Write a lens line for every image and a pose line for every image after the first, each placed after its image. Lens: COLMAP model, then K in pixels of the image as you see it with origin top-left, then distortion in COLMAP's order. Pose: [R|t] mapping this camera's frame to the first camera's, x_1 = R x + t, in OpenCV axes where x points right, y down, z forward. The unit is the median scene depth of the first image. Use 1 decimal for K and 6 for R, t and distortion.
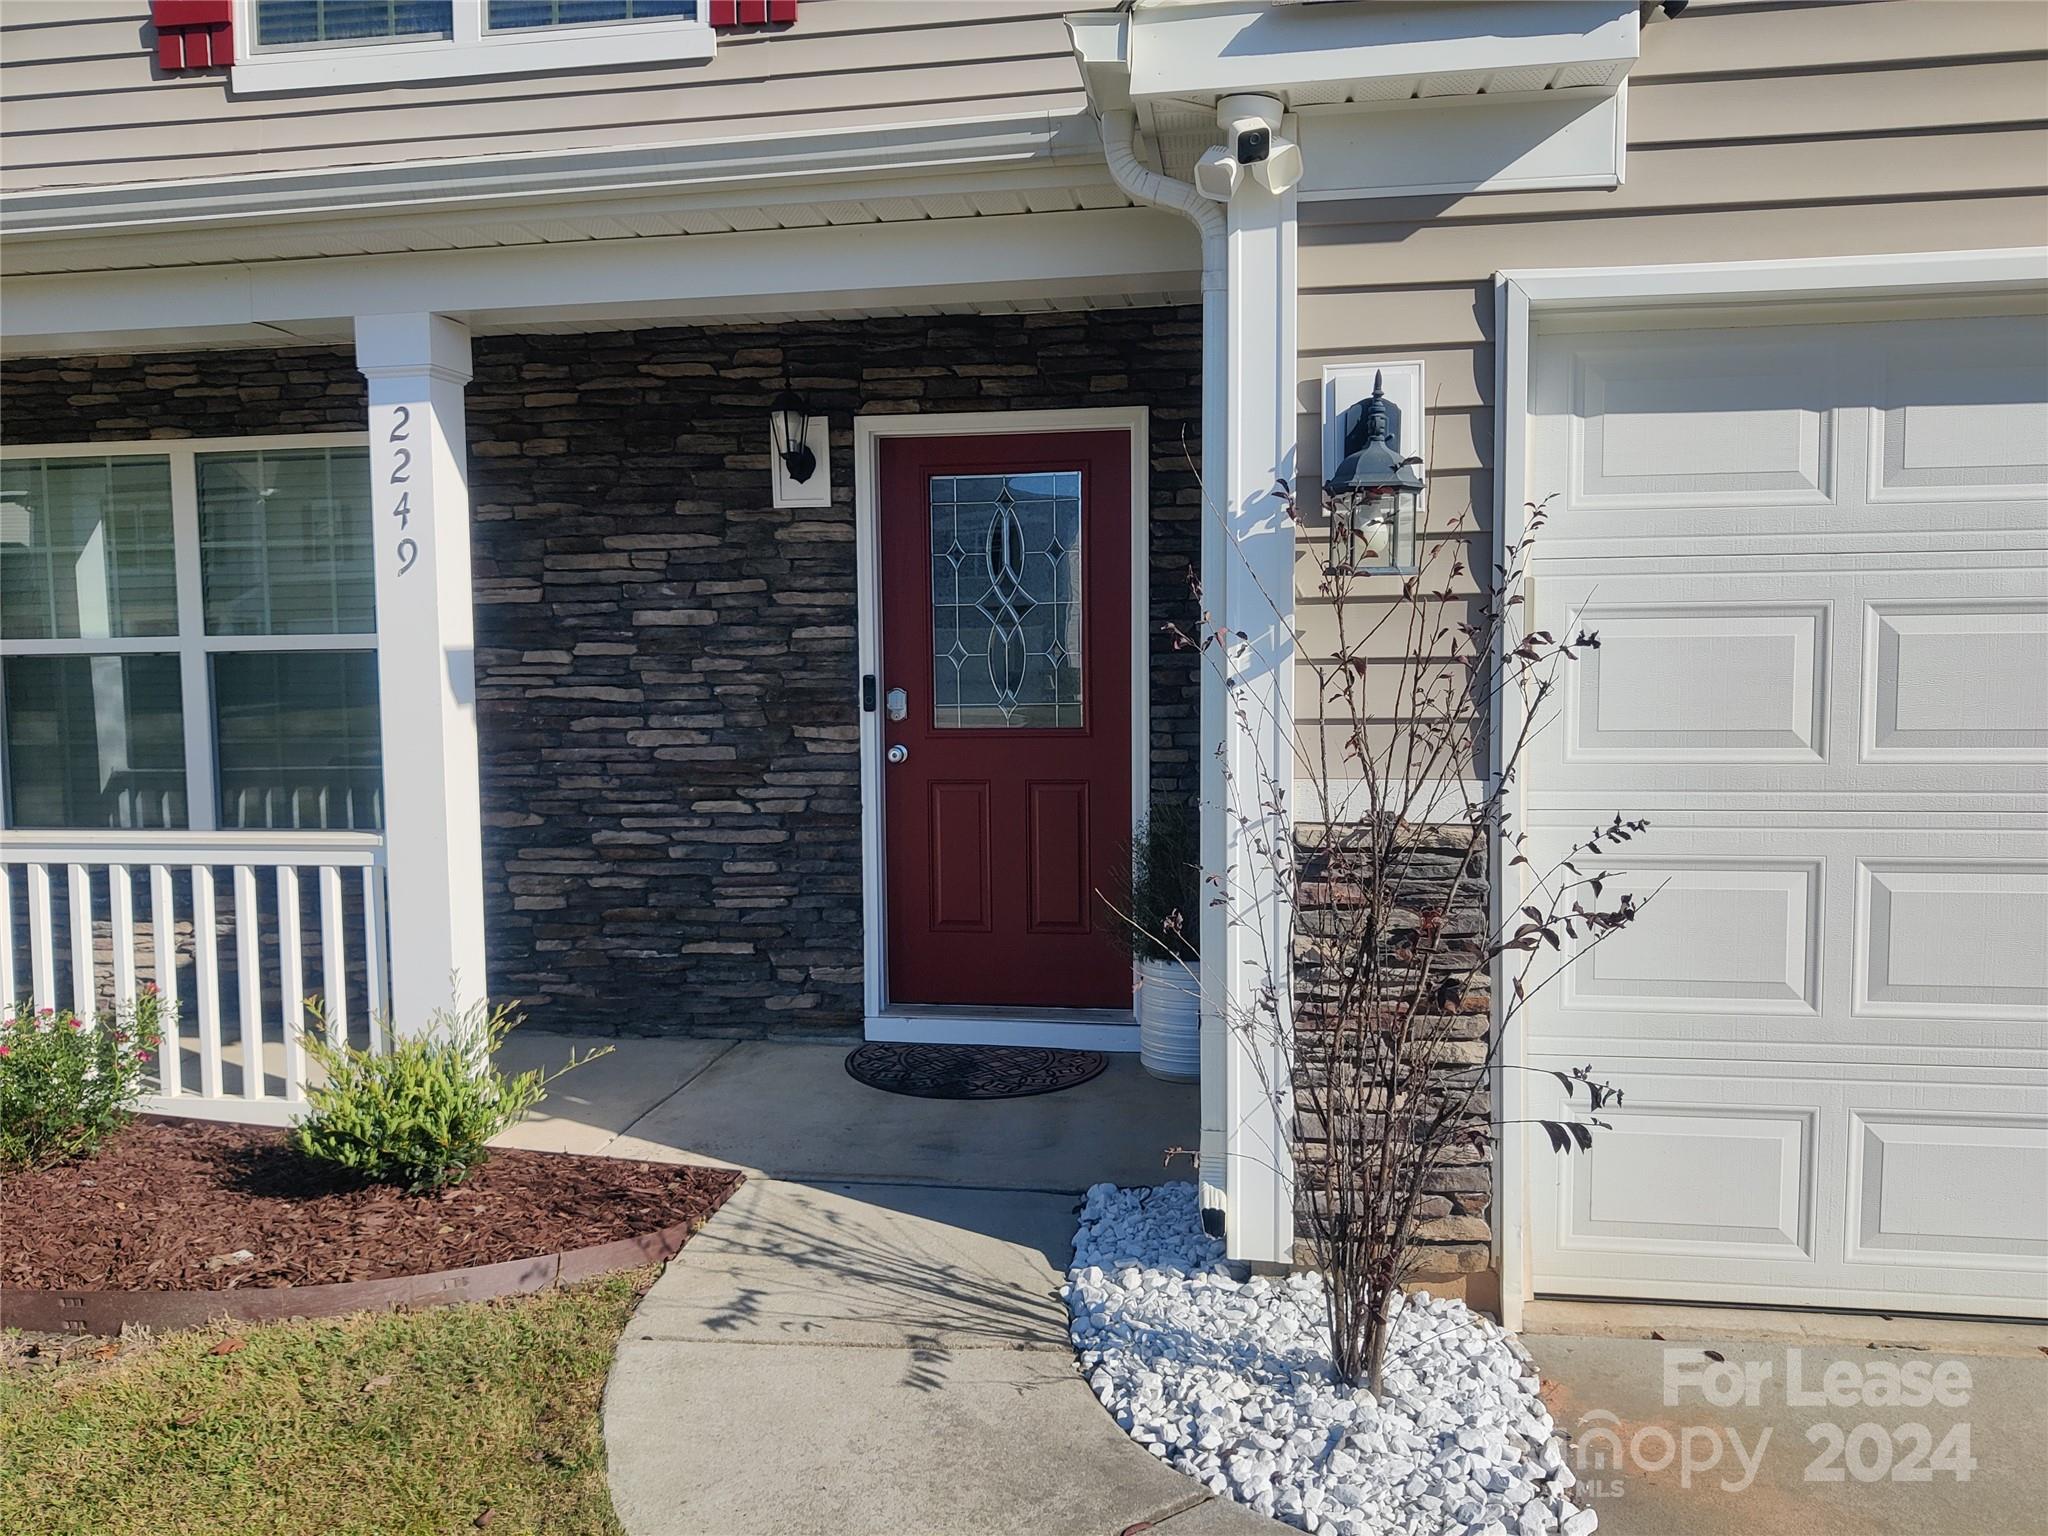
lens RADIAL K [[1532.9, 0, 1024.0], [0, 1532.9, 768.0], [0, 0, 1]] dist [0.036674, -0.061793]
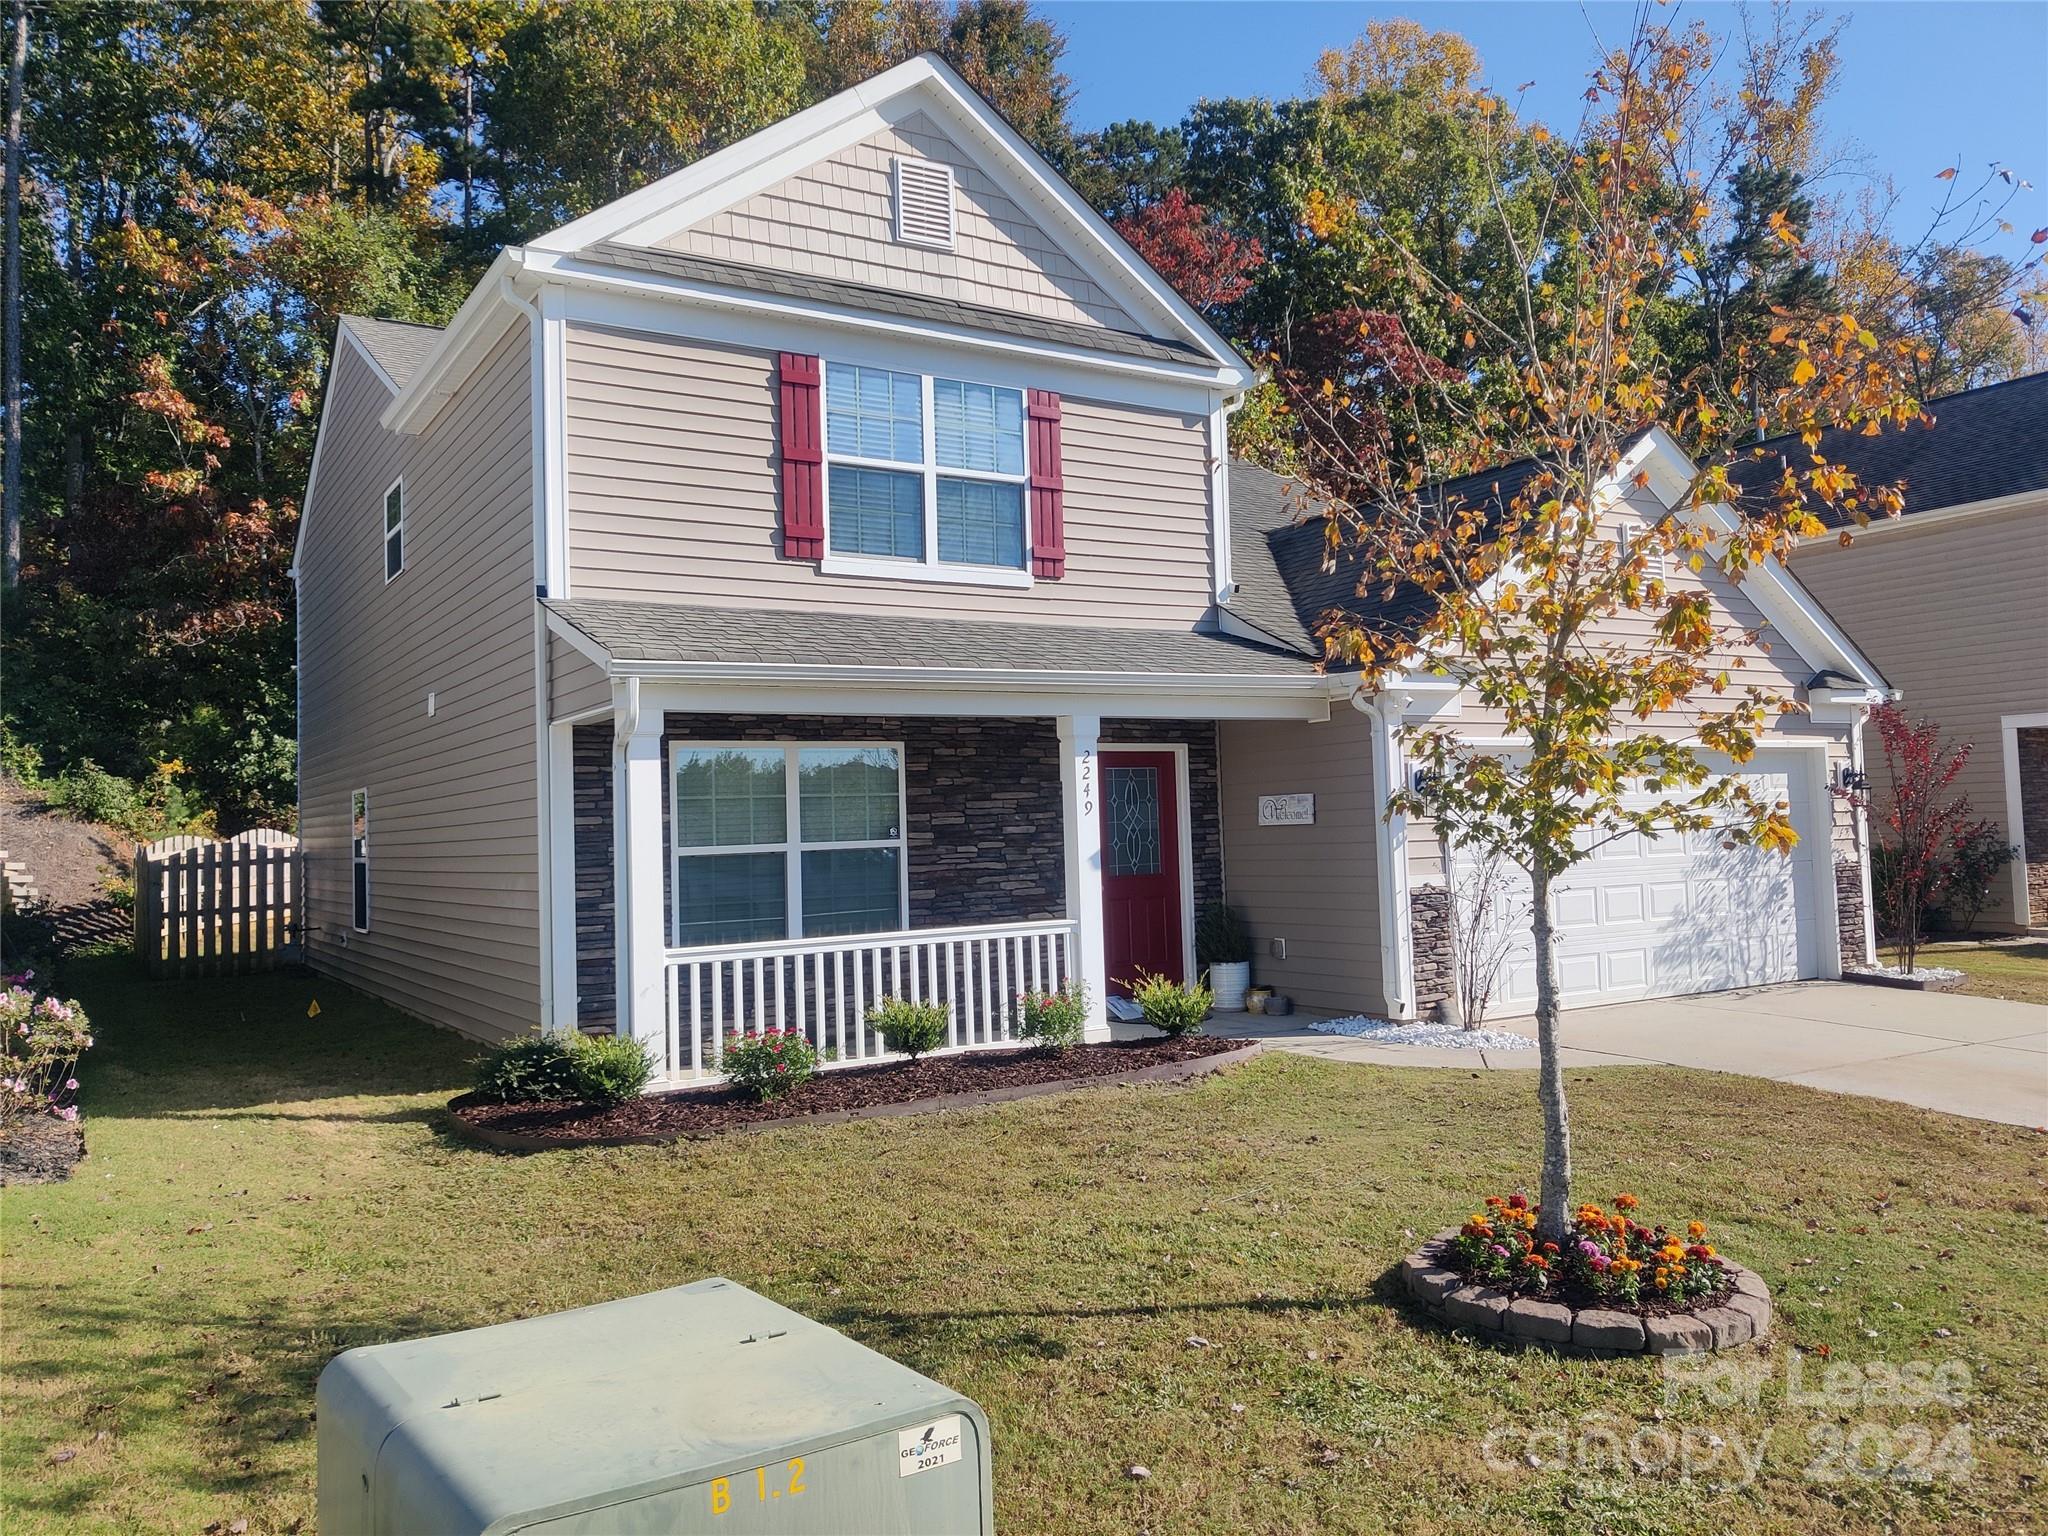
lens RADIAL K [[1547.3, 0, 1002.7], [0, 1547.3, 740.7], [0, 0, 1]] dist [0.113701, -0.250473]
pose [[0.765673, 0.023438, 0.642803, -1.697482], [0.067795, 0.990829, -0.116883, 0.033525], [-0.639647, 0.133073, 0.757062, -0.686747]]
